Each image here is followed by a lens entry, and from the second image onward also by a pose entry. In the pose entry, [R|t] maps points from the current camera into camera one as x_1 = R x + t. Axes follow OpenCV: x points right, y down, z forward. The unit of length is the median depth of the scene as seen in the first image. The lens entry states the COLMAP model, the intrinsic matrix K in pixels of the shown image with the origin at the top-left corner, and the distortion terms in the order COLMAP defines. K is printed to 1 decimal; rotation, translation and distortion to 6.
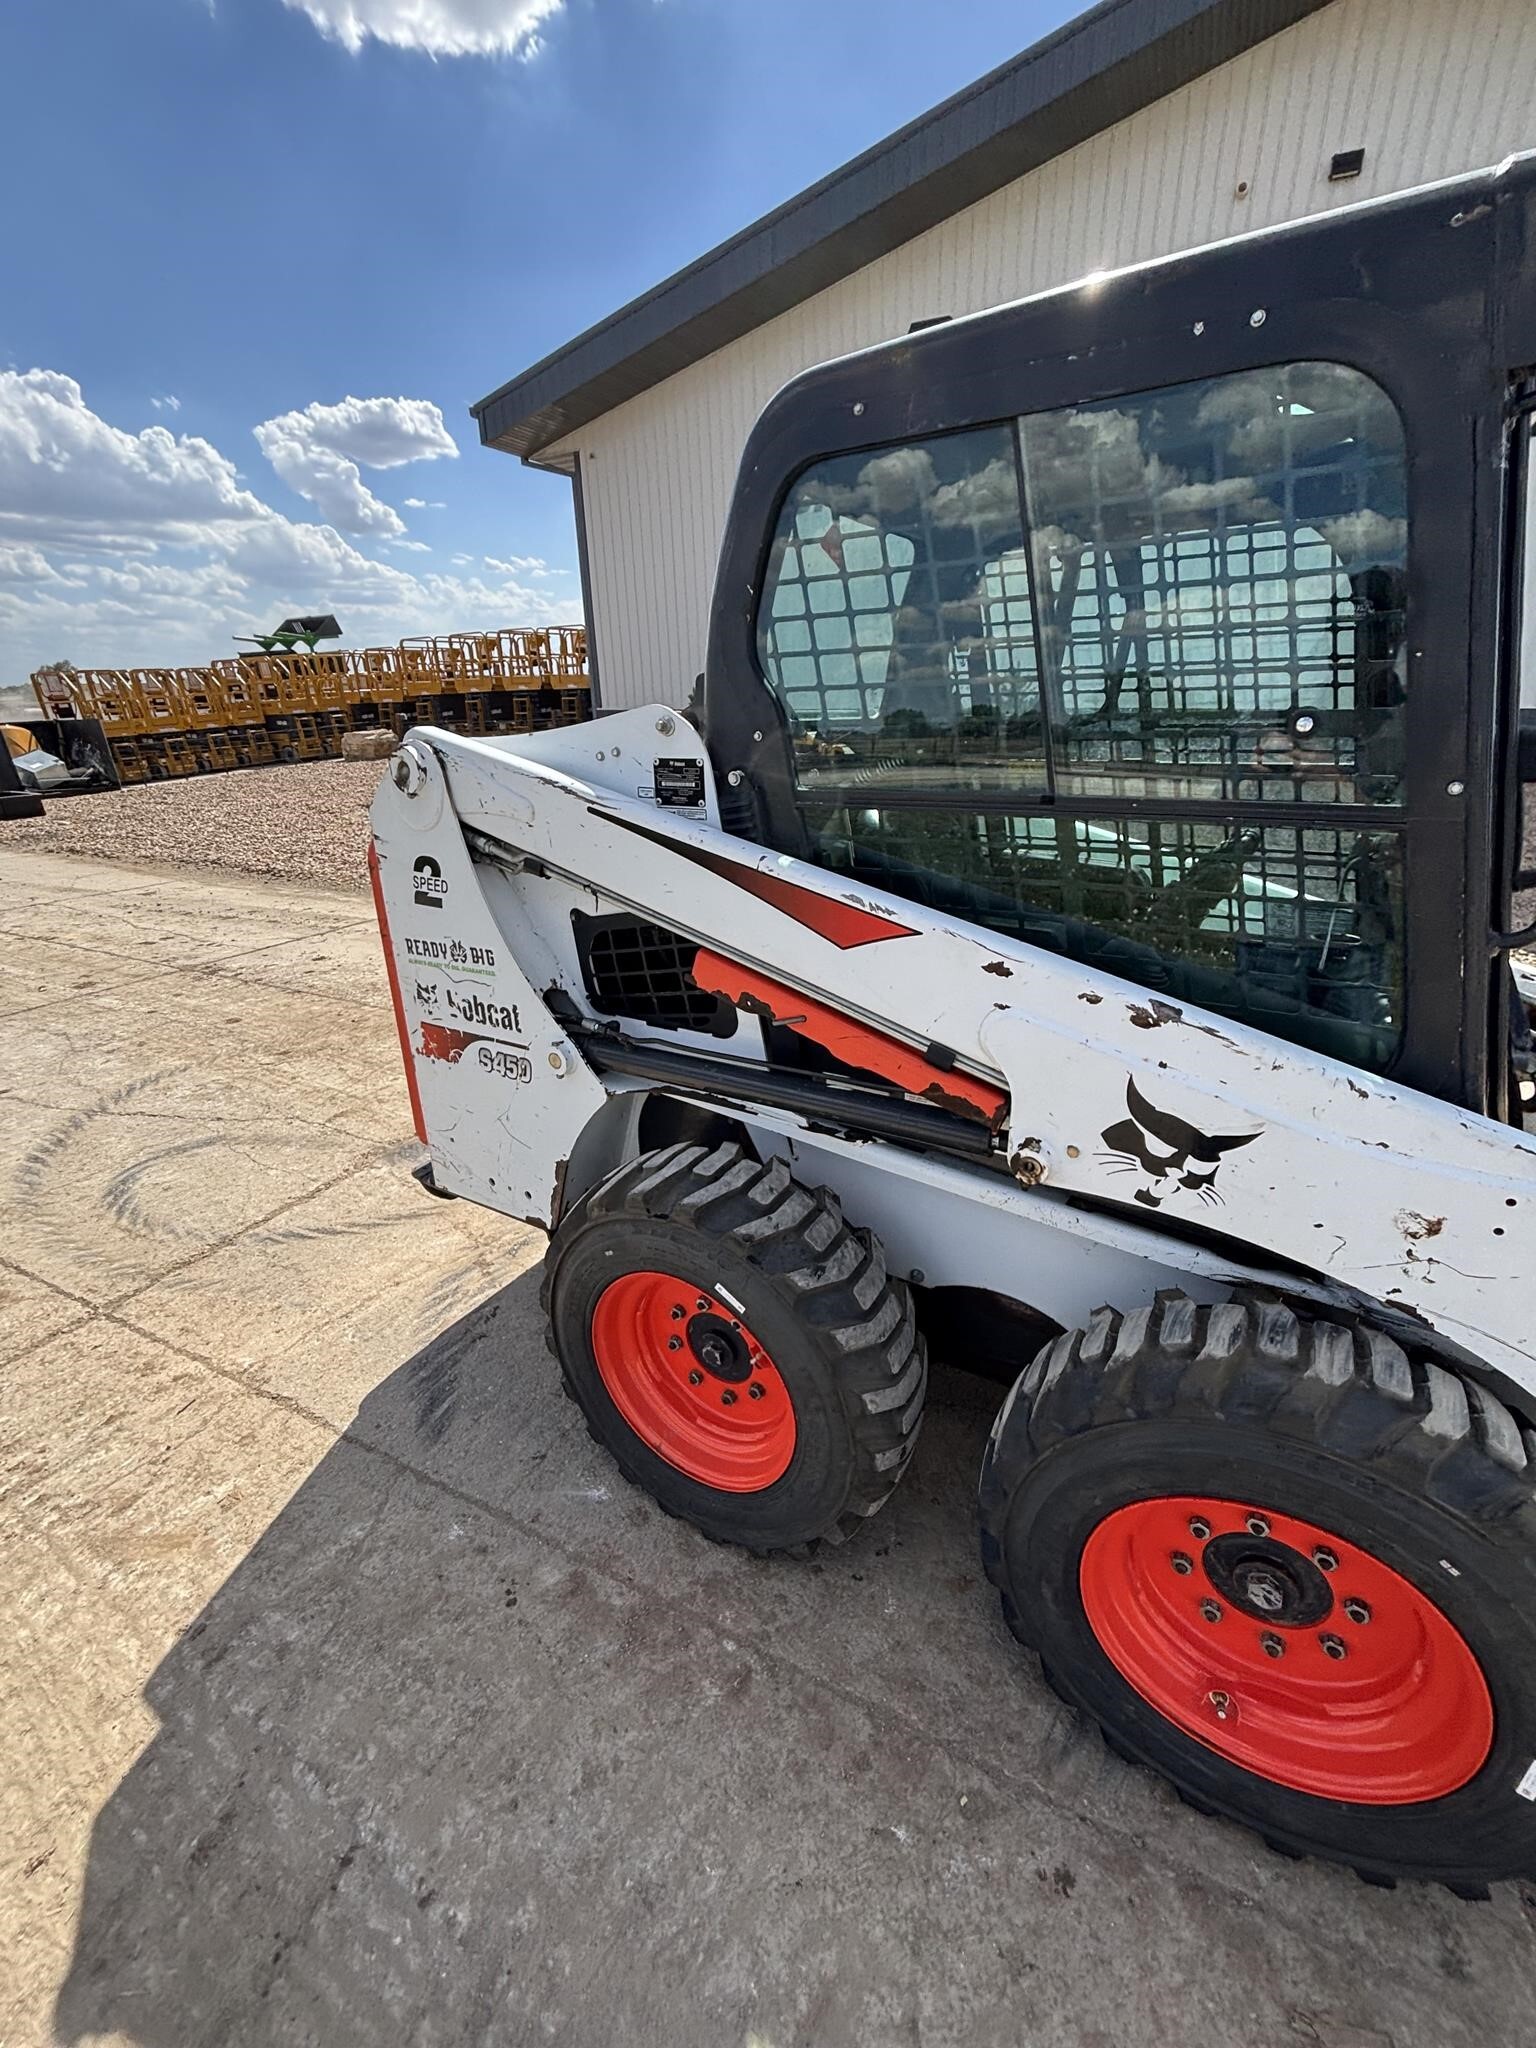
lens RADIAL K [[823.4, 0, 769.0], [0, 823.4, 1021.8], [0, 0, 1]] dist [0.001973, 0.000159]
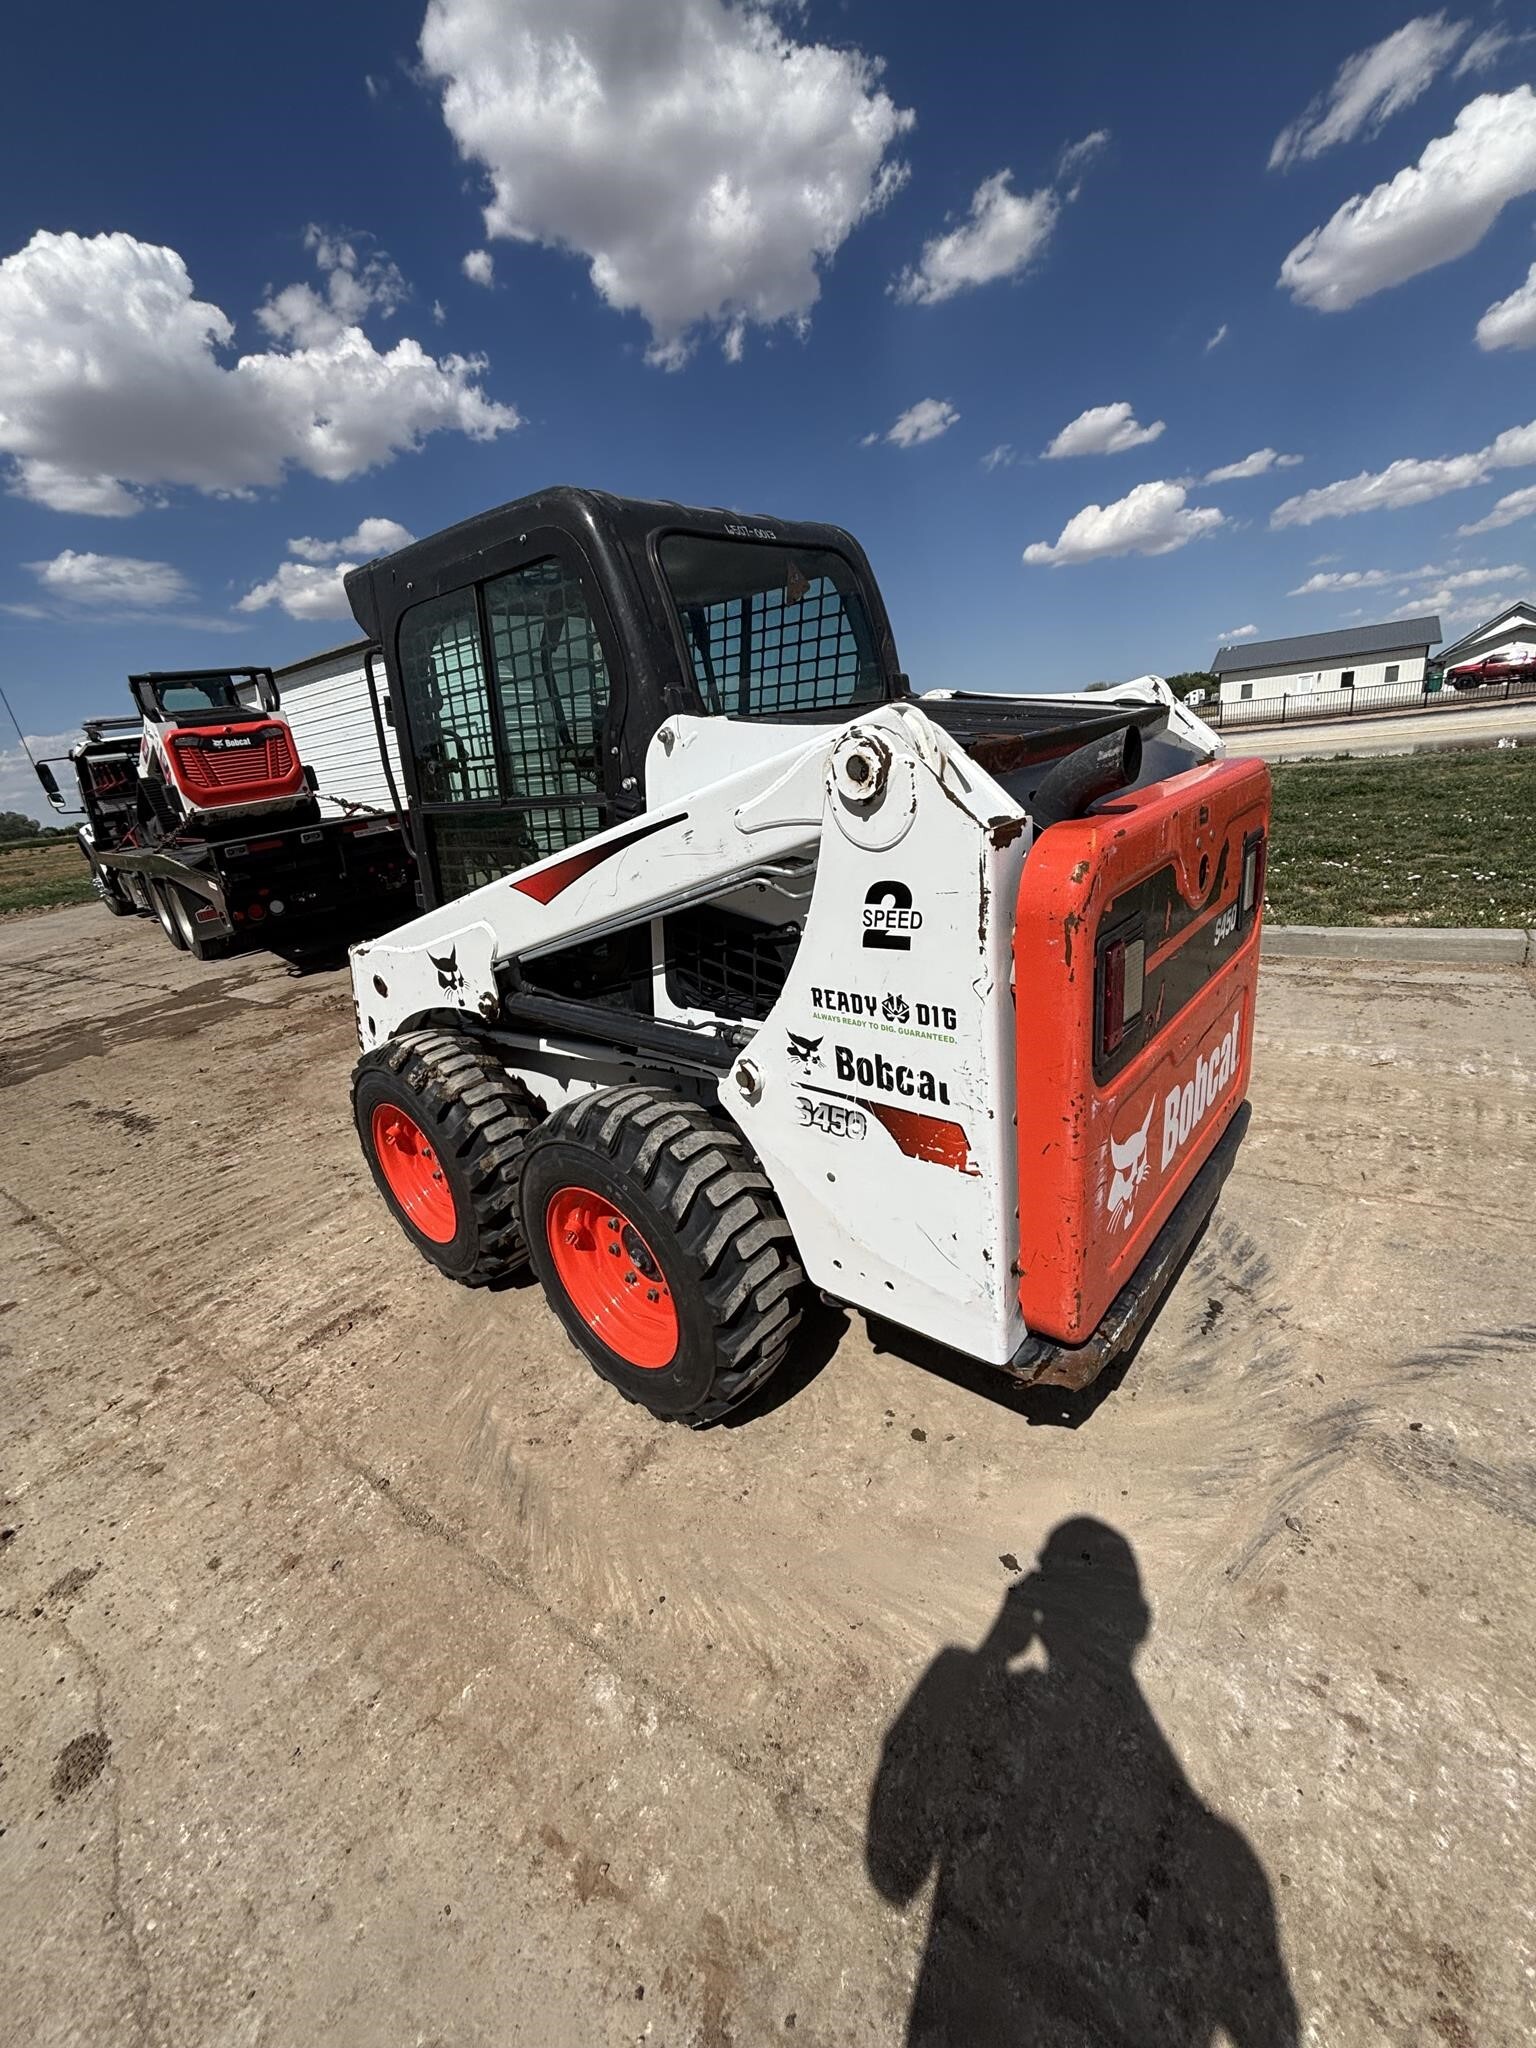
lens RADIAL K [[822.5, 0, 773.1], [0, 822.5, 1024.9], [0, 0, 1]] dist [0.008675, -0.003004]
pose [[-0.978262, 0.066371, 0.196467, -0.084450], [0.178208, 0.753546, 0.632780, -0.801952], [-0.106049, 0.654036, -0.748993, 2.211899]]
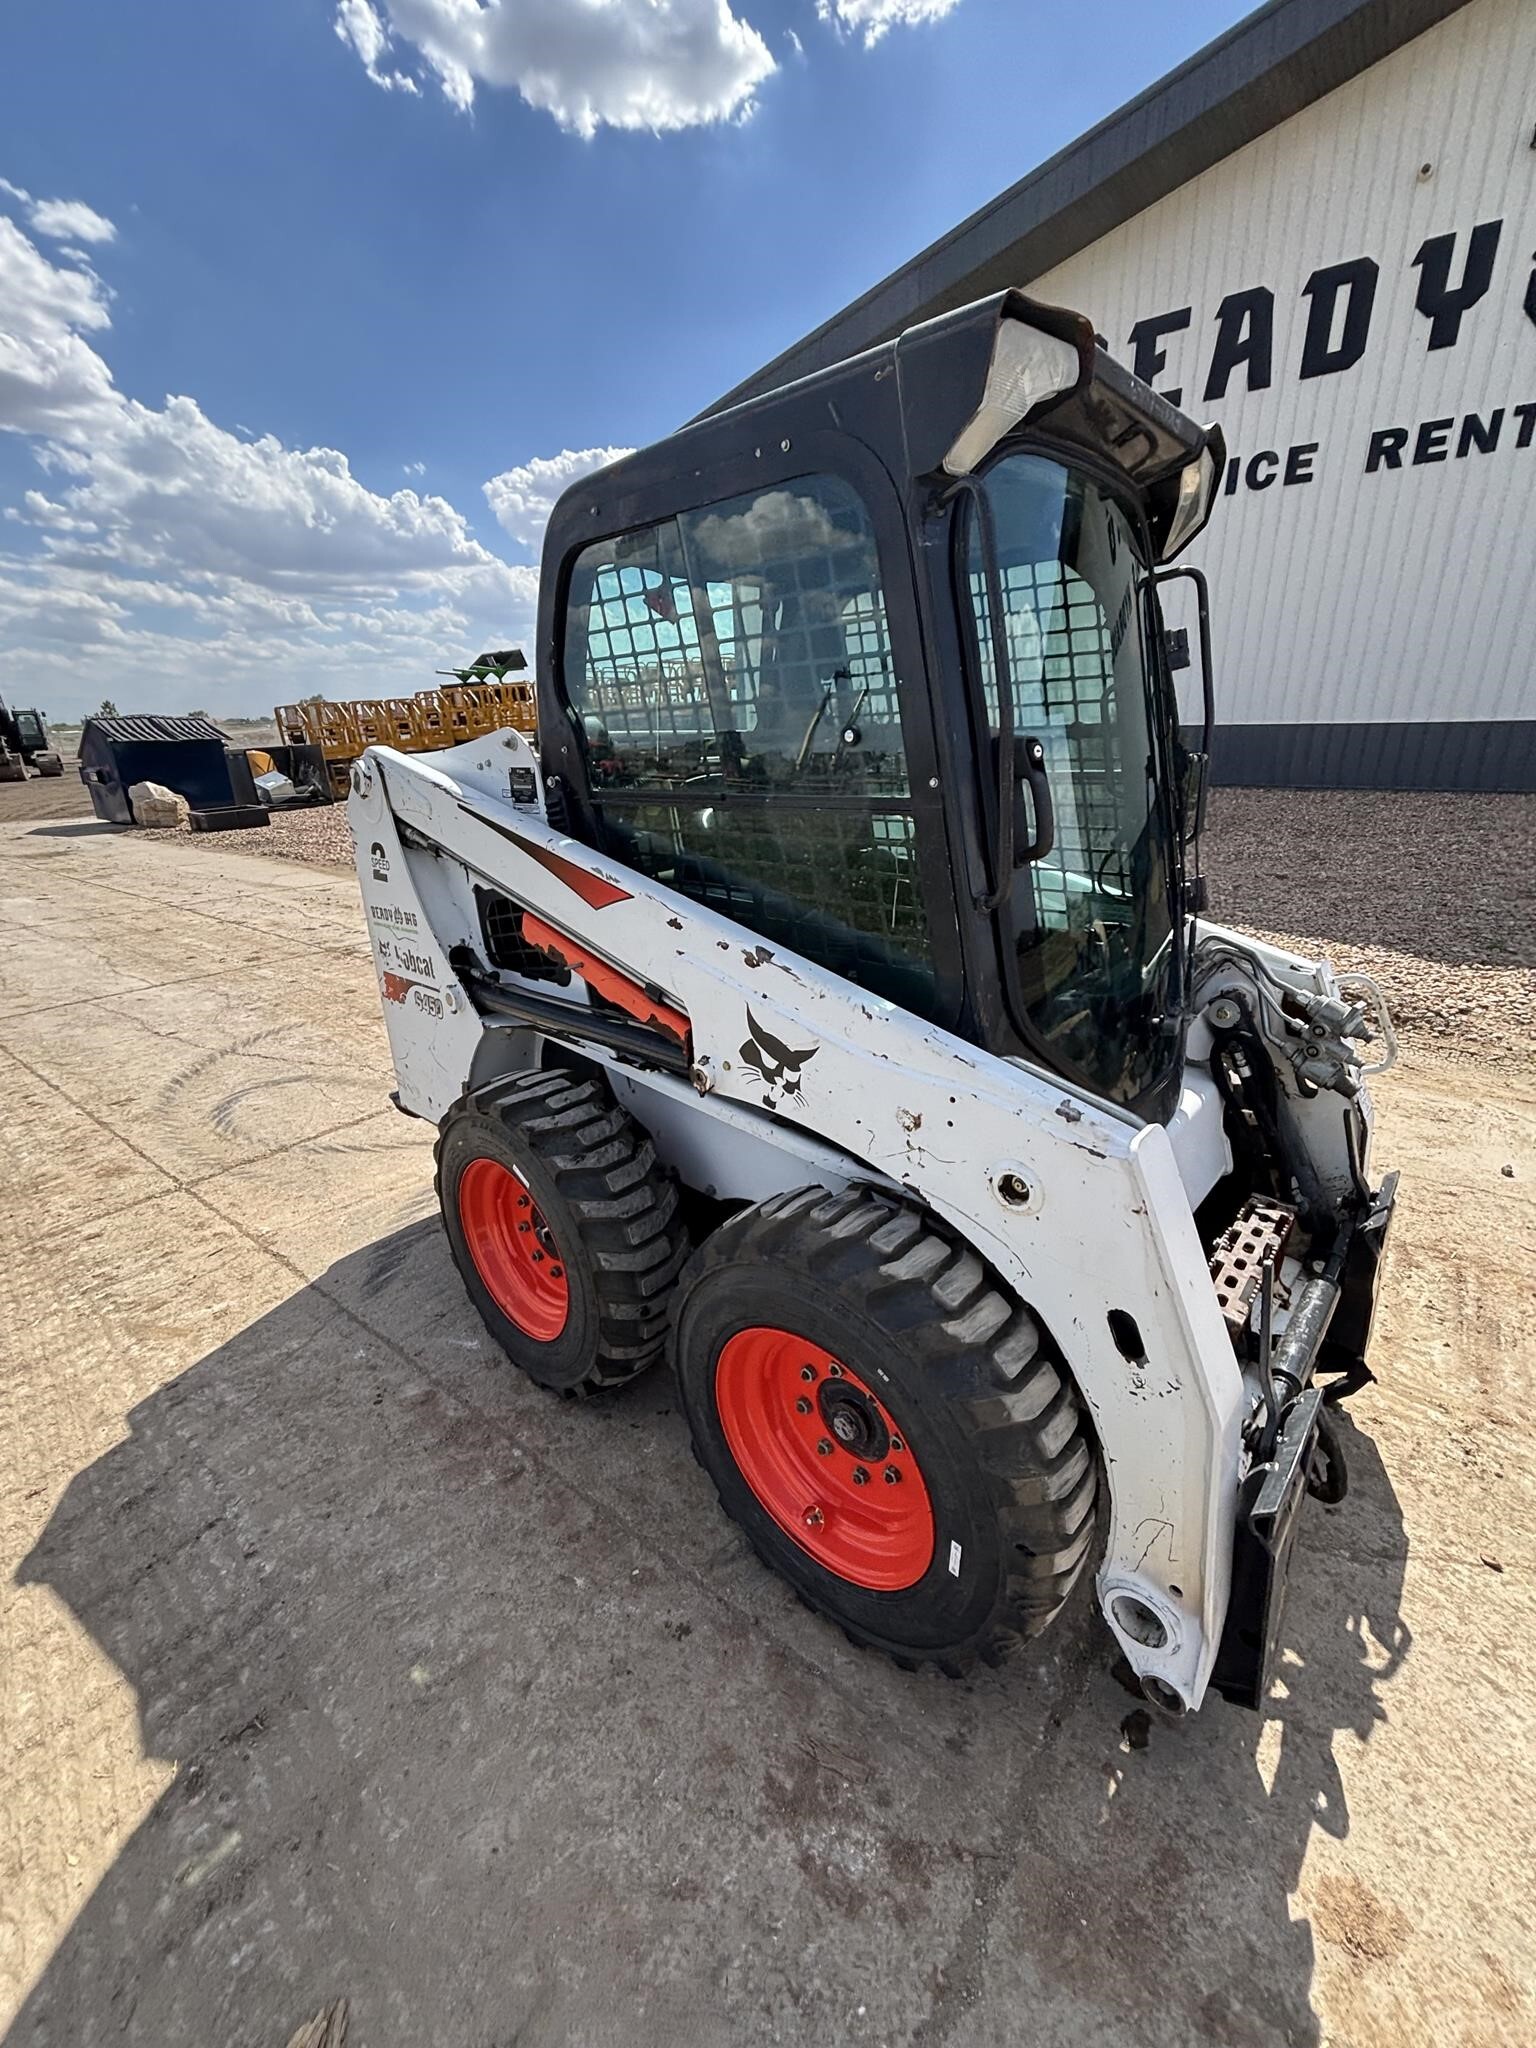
lens RADIAL K [[825.7, 0, 767.7], [0, 825.7, 1024.0], [0, 0, 1]] dist [-0.000880, 0.000670]
pose [[0.980395, 0.055404, -0.189092, 0.467156], [-0.059381, 0.998116, -0.015432, 0.073927], [0.187881, 0.026358, 0.981838, -0.180810]]
